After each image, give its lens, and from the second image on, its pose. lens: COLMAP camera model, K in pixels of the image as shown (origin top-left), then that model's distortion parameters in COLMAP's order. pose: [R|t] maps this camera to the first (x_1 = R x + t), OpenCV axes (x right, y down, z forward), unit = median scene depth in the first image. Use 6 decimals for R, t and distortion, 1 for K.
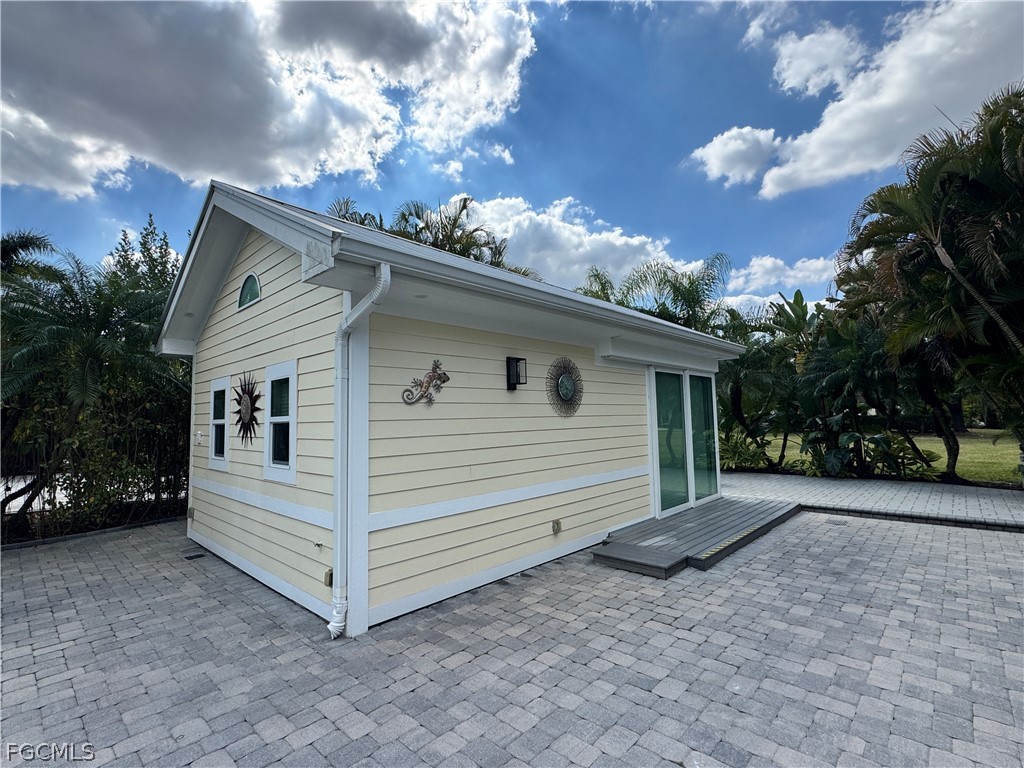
lens RADIAL K [[477.2, 0, 509.4], [0, 477.2, 381.6], [0, 0, 1]] dist [-0.002287, -0.000076]
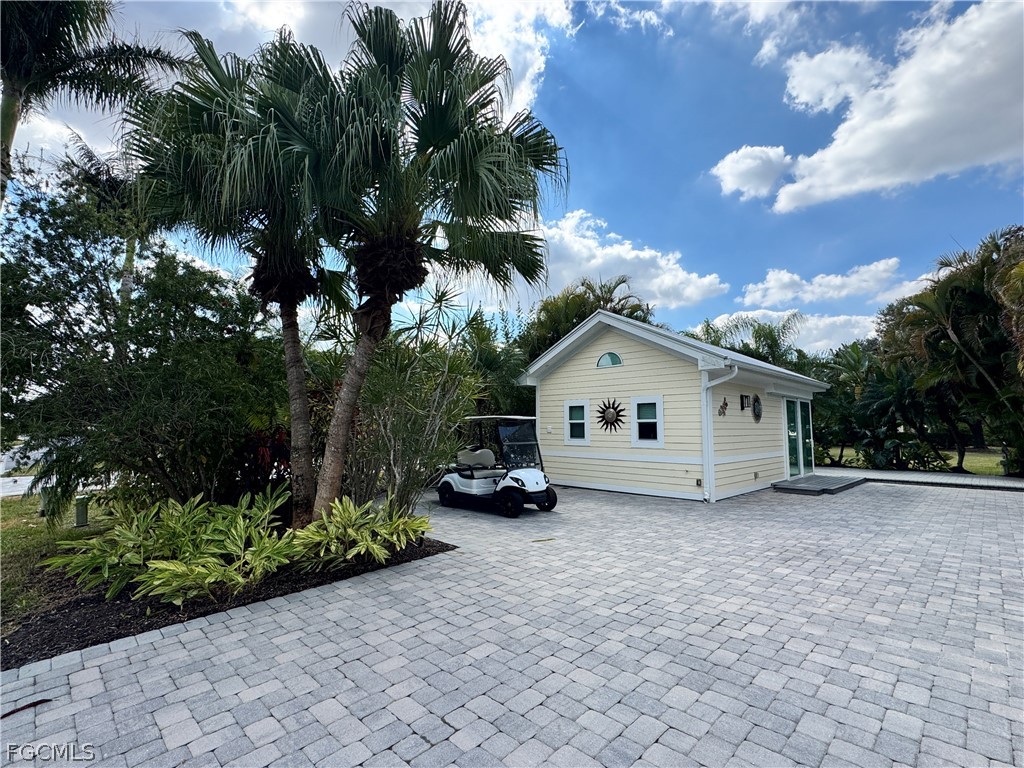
lens RADIAL K [[477.2, 0, 501.4], [0, 477.2, 371.3], [0, 0, 1]] dist [-0.002287, -0.000076]
pose [[0.999164, 0.020006, -0.035658, -1.124075], [-0.021487, 0.998900, -0.041668, -0.047667], [0.034785, 0.042399, 0.998495, -1.350844]]
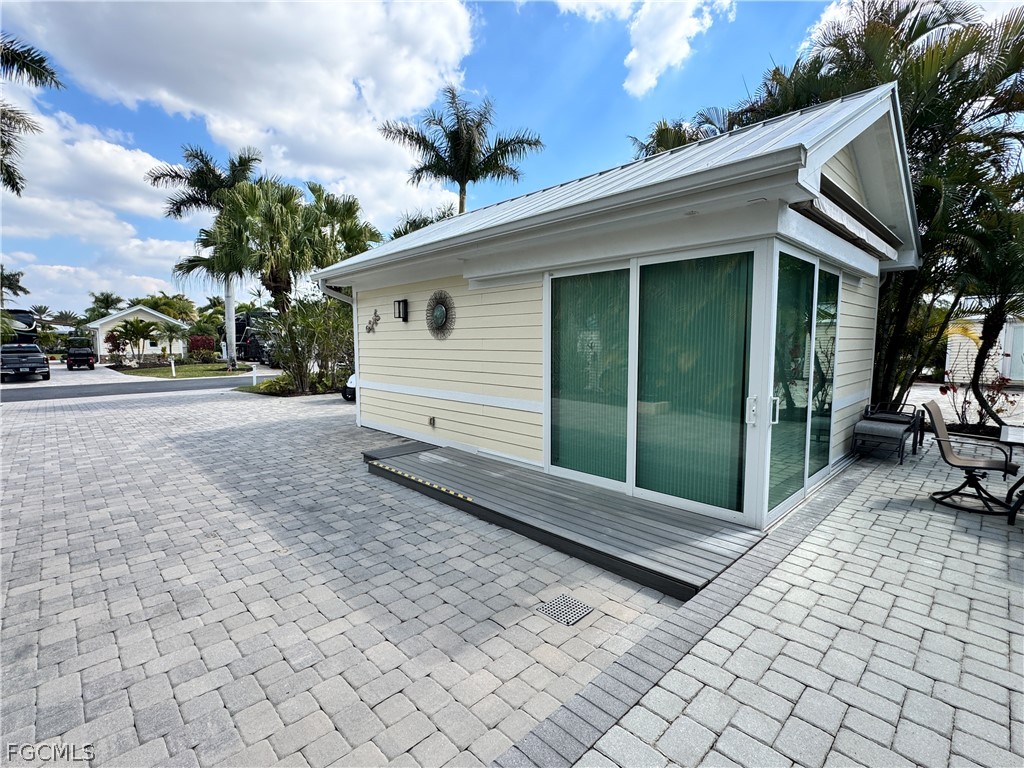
lens RADIAL K [[477.2, 0, 509.0], [0, 477.2, 387.1], [0, 0, 1]] dist [-0.002287, -0.000076]
pose [[-0.046446, 0.119388, -0.991761, 1.667109], [0.083599, 0.989814, 0.115239, 0.083813], [0.995416, -0.077558, -0.055954, 1.537118]]
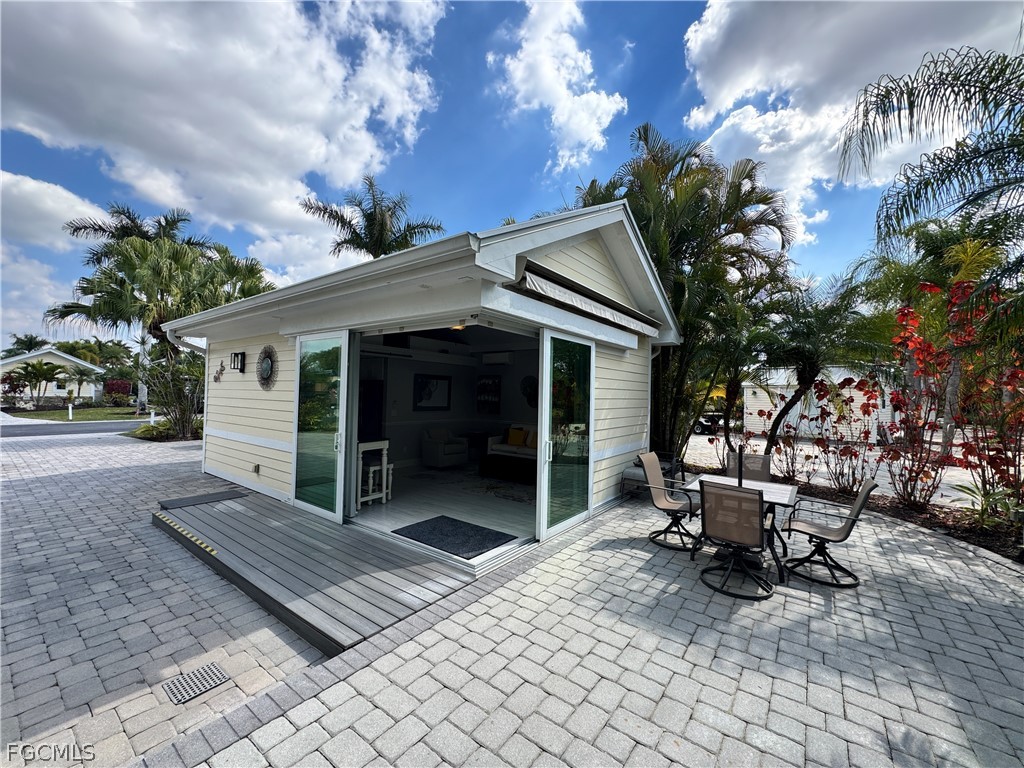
lens RADIAL K [[409.1, 0, 510.2], [0, 409.1, 384.9], [0, 0, 1]] dist [-0.003908, 0.000944]
pose [[0.115025, 0.004820, -0.993351, 1.616974], [0.055035, 0.998421, 0.011218, 0.102059], [0.991837, -0.055960, 0.114578, 1.906991]]
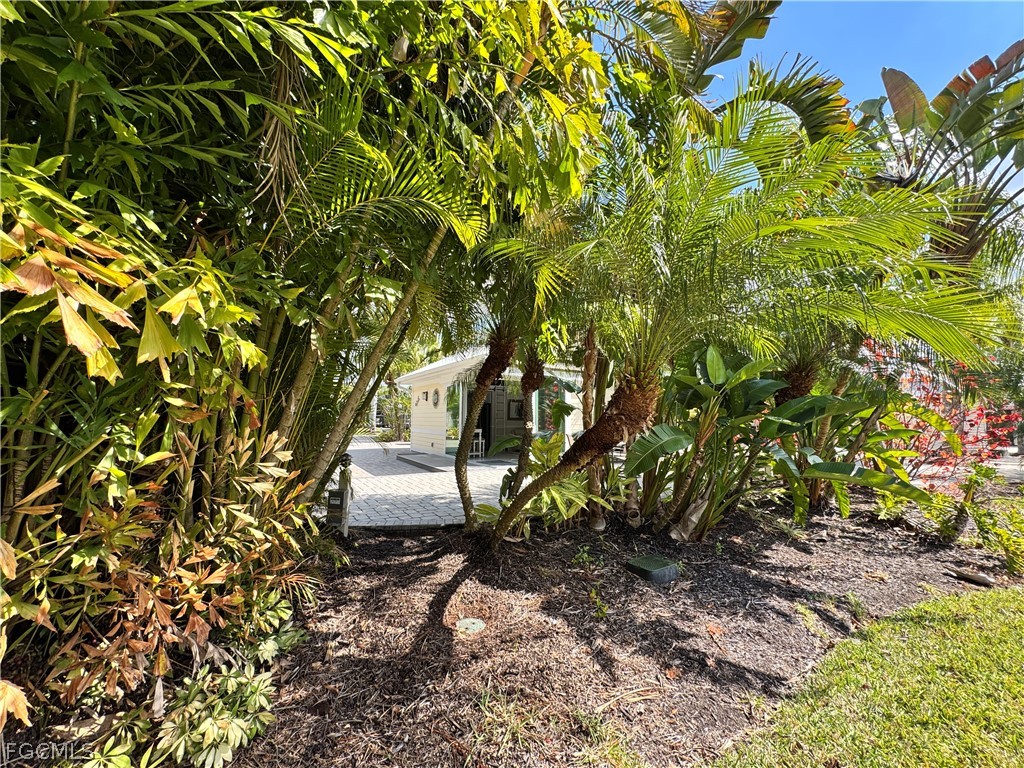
lens RADIAL K [[409.1, 0, 510.8], [0, 409.1, 383.6], [0, 0, 1]] dist [-0.003908, 0.000944]
pose [[-0.269716, -0.059812, -0.961081, 2.954467], [0.074899, 0.993742, -0.082864, 0.200612], [0.960023, -0.094334, -0.263548, 2.611713]]
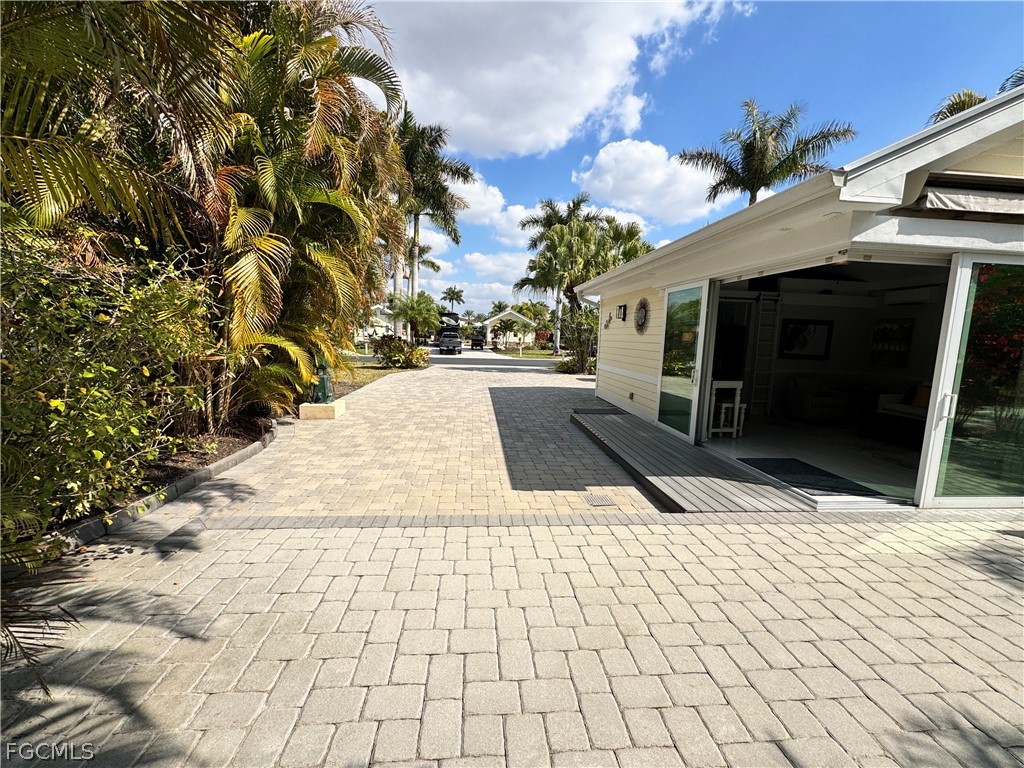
lens RADIAL K [[409.1, 0, 507.9], [0, 409.1, 384.6], [0, 0, 1]] dist [-0.003908, 0.000944]
pose [[-0.666768, 0.093204, -0.739414, 1.822455], [0.043157, 0.995313, 0.086544, 0.126708], [0.744014, 0.025794, -0.667665, 1.988650]]
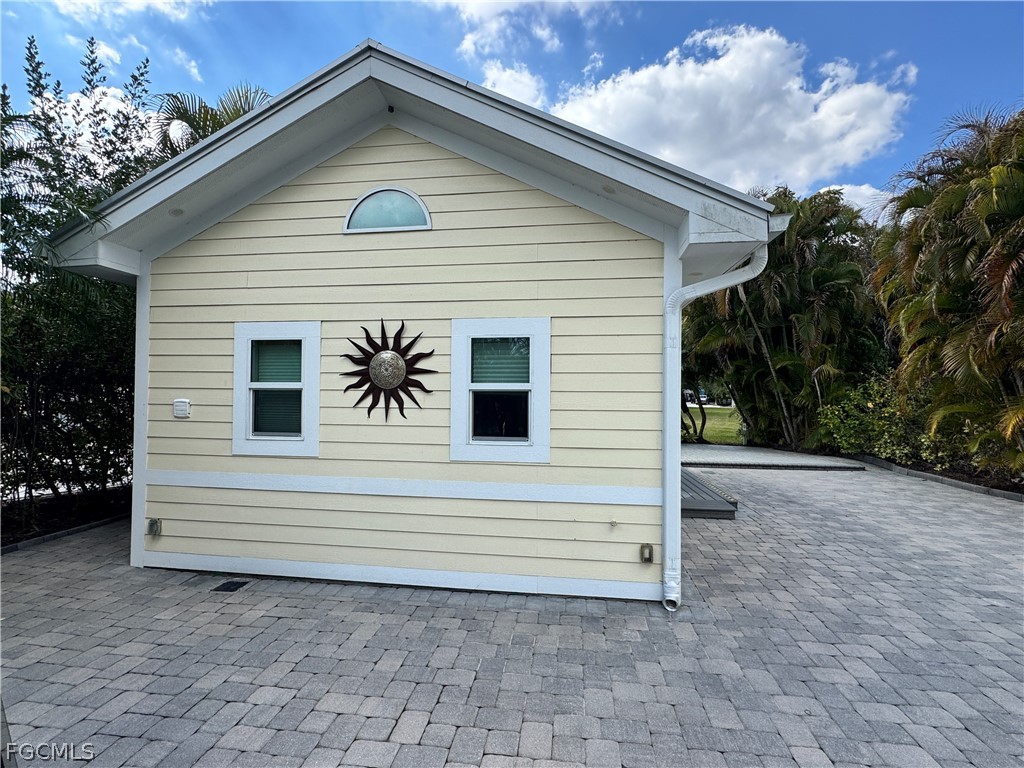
lens RADIAL K [[477.2, 0, 511.4], [0, 477.2, 382.1], [0, 0, 1]] dist [-0.002287, -0.000076]
pose [[0.813433, 0.040617, 0.580238, -0.957930], [-0.068142, 0.997344, 0.025714, 0.050450], [-0.577653, -0.060455, 0.814041, 0.324475]]
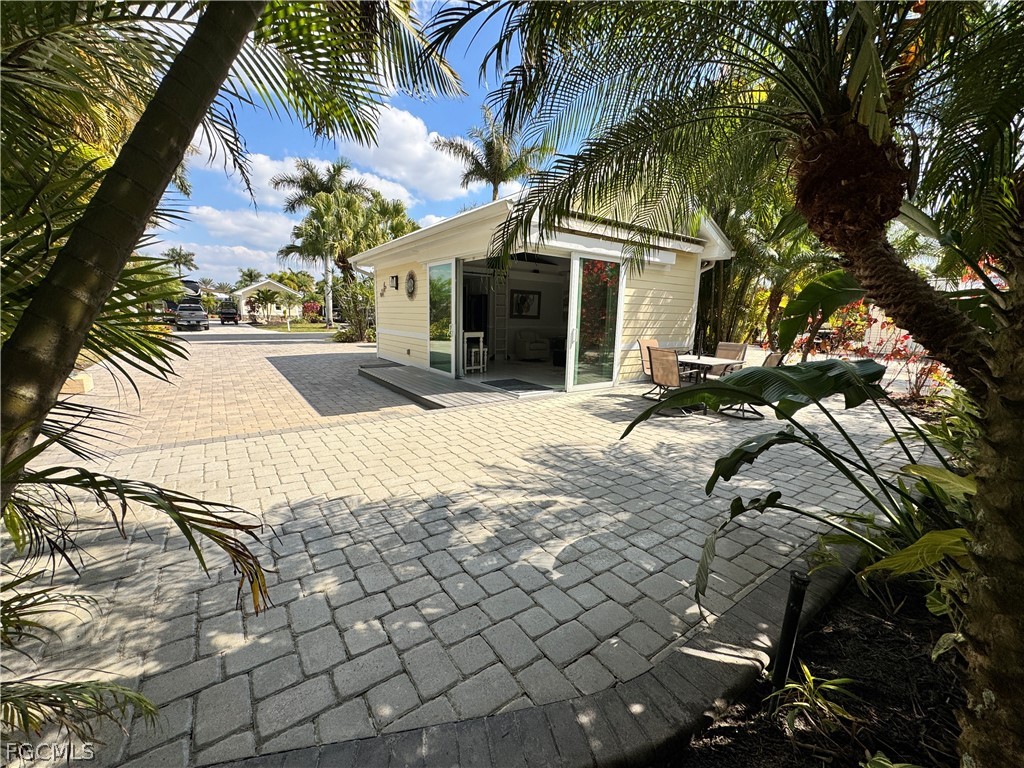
lens RADIAL K [[409.1, 0, 511.5], [0, 409.1, 384.6], [0, 0, 1]] dist [-0.003908, 0.000944]
pose [[-0.189509, 0.185268, -0.964242, 2.177576], [0.060039, 0.982386, 0.176954, 0.173930], [0.980042, -0.024357, -0.197294, 2.162731]]
